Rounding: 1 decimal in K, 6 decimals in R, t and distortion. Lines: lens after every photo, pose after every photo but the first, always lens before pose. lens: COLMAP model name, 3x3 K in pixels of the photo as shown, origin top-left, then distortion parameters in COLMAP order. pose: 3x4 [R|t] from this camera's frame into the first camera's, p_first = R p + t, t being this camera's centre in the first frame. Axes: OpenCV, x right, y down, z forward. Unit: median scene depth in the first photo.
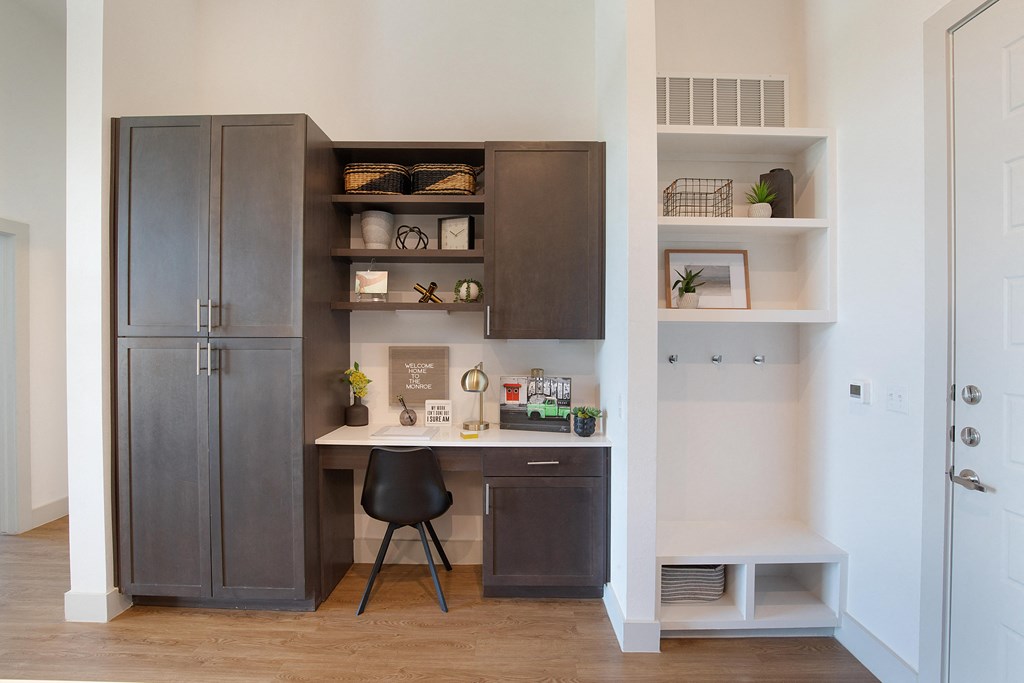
lens RADIAL K [[482.8, 0, 512.0], [0, 482.8, 341.5], [0, 0, 1]] dist [-0.023659, -0.000201]
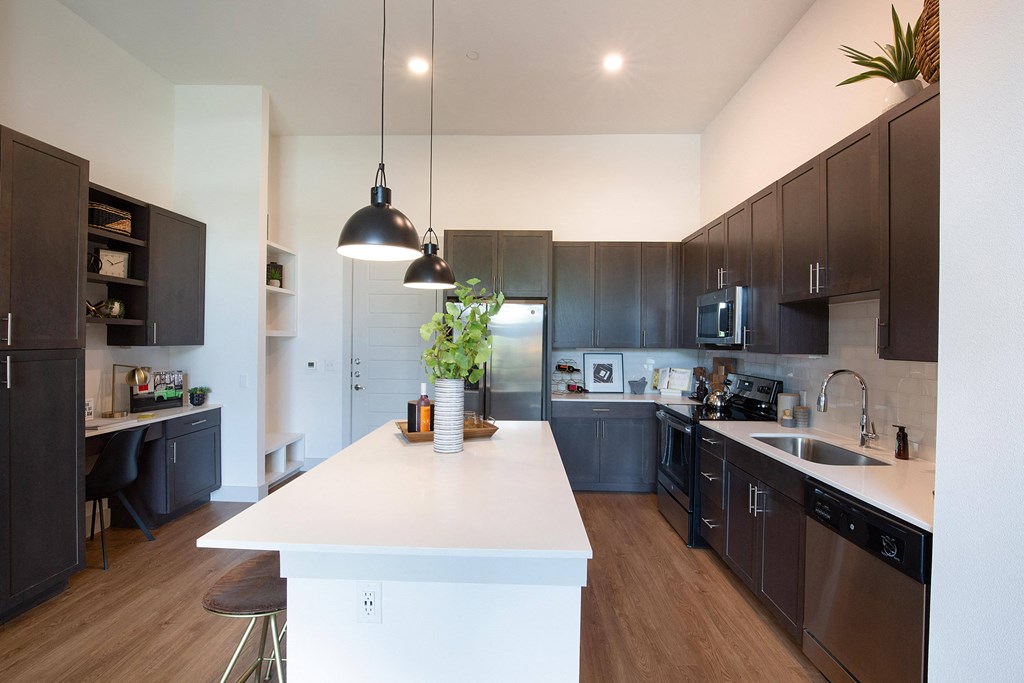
lens RADIAL K [[474.6, 0, 510.0], [0, 474.6, 342.3], [0, 0, 1]] dist [-0.018247, 0.000004]
pose [[0.015836, -0.007635, 0.999845, -1.328489], [-0.001398, 0.999970, 0.007658, -0.026480], [-0.999874, -0.001519, 0.015824, -0.060581]]
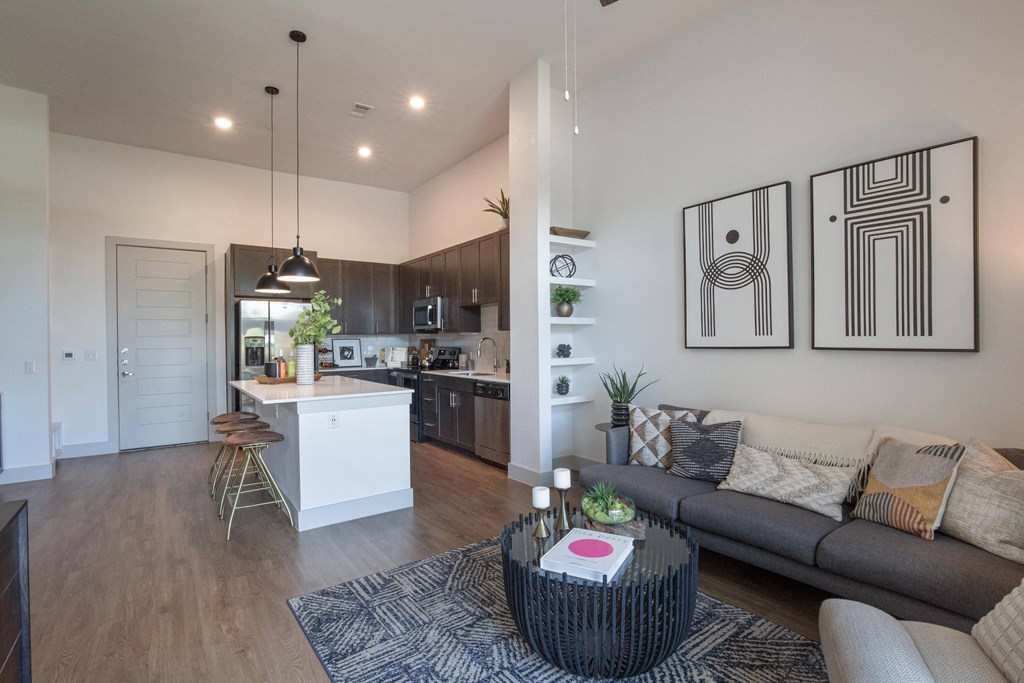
lens RADIAL K [[482.8, 0, 512.0], [0, 482.8, 341.5], [0, 0, 1]] dist [-0.023659, -0.000201]
pose [[-0.598874, -0.000202, 0.800843, -2.136427], [0.015329, 0.999814, 0.011715, 0.027619], [-0.800697, 0.019292, -0.598759, 0.464047]]
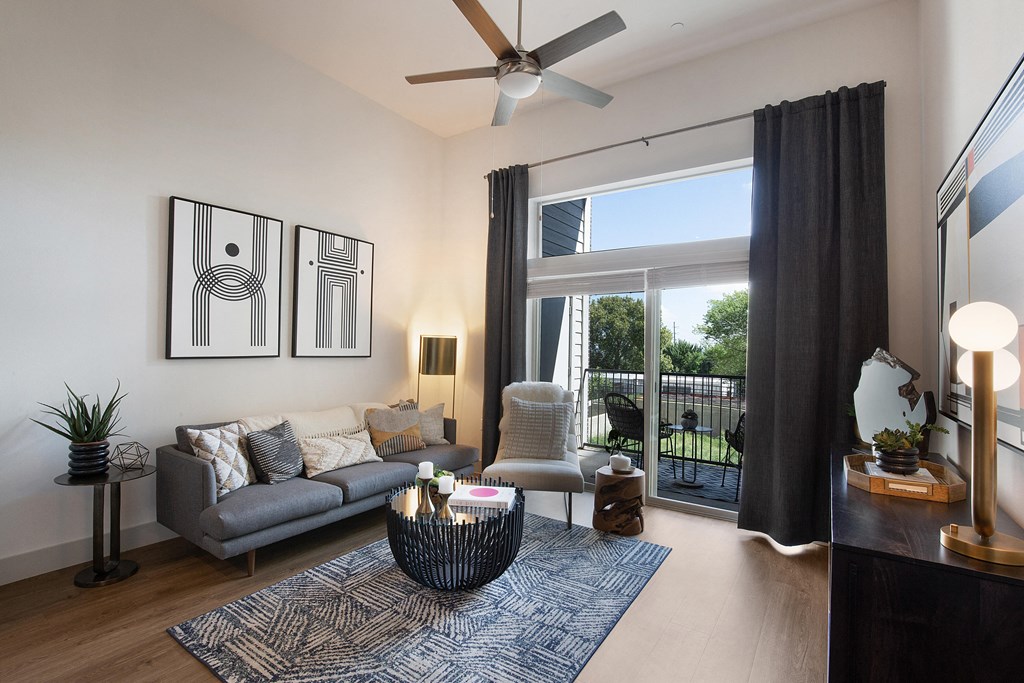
lens RADIAL K [[467.0, 0, 512.0], [0, 467.0, 341.5], [0, 0, 1]] dist [-0.040627, 0.009247]
pose [[-0.557546, -0.020086, -0.829903, -0.873062], [-0.025285, 0.999654, -0.007207, 0.014768], [0.829761, 0.016966, -0.557861, 0.568227]]
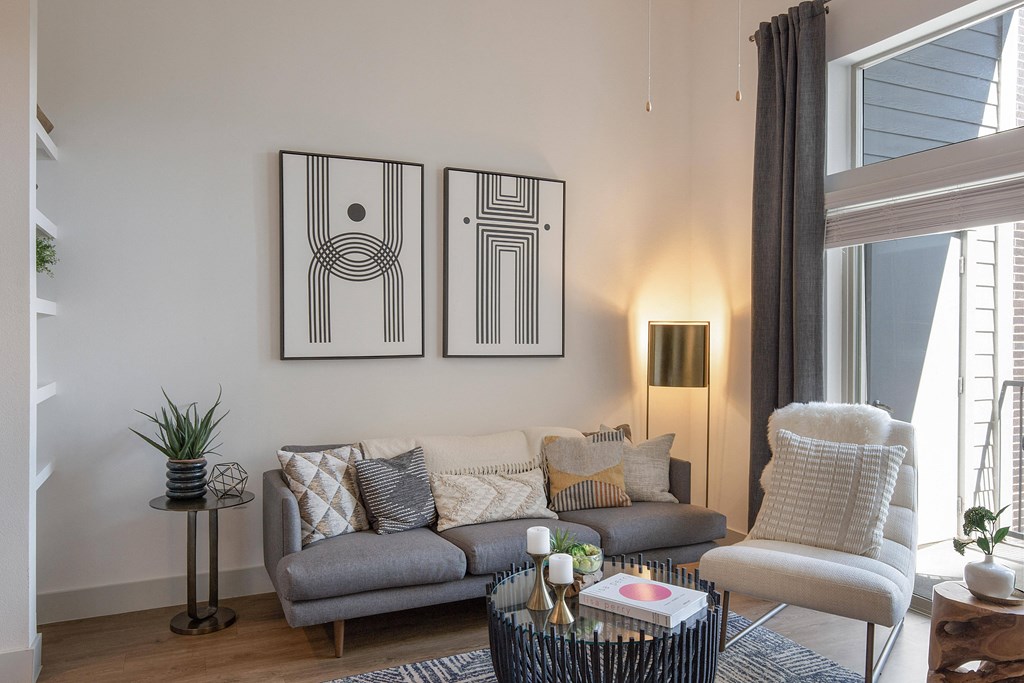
lens RADIAL K [[733.2, 0, 513.9], [0, 733.2, 342.9], [0, 0, 1]] dist [0.009803, 0.003769]
pose [[-0.904283, -0.000609, -0.426932, -1.135542], [-0.008395, 0.999831, 0.016355, 0.011739], [0.426850, 0.018374, -0.904136, 0.709935]]
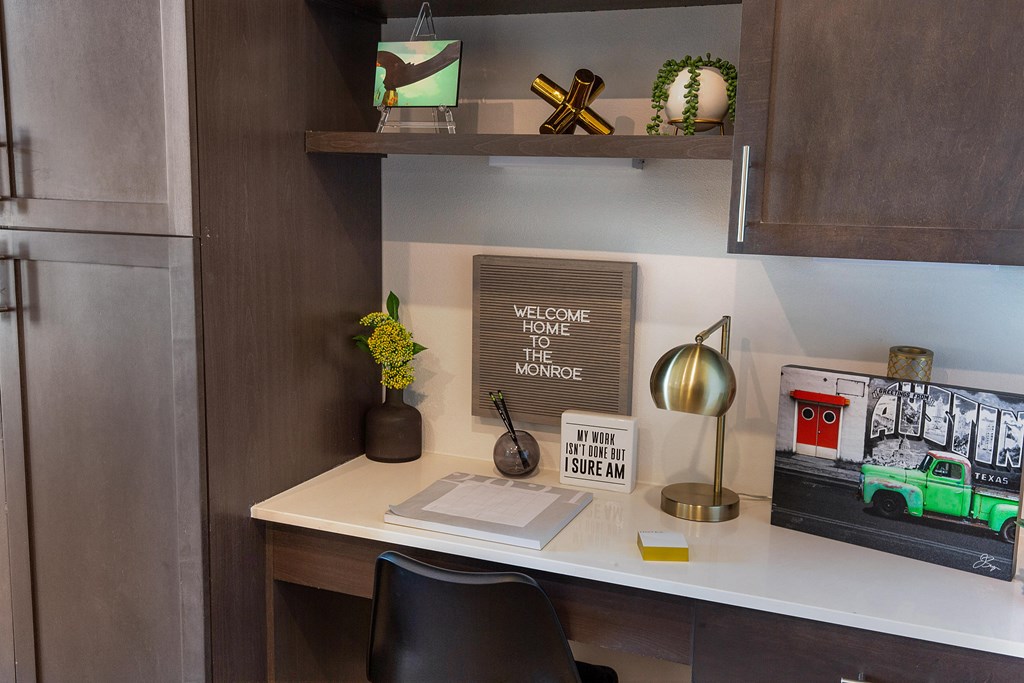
lens RADIAL K [[946.6, 0, 513.2], [0, 946.6, 338.6], [0, 0, 1]] dist [0.031952, -0.004290]
pose [[0.932621, 0.074010, -0.353185, 0.031391], [-0.023705, 0.989193, 0.144690, -0.033986], [0.360077, -0.126569, 0.924297, 0.361138]]
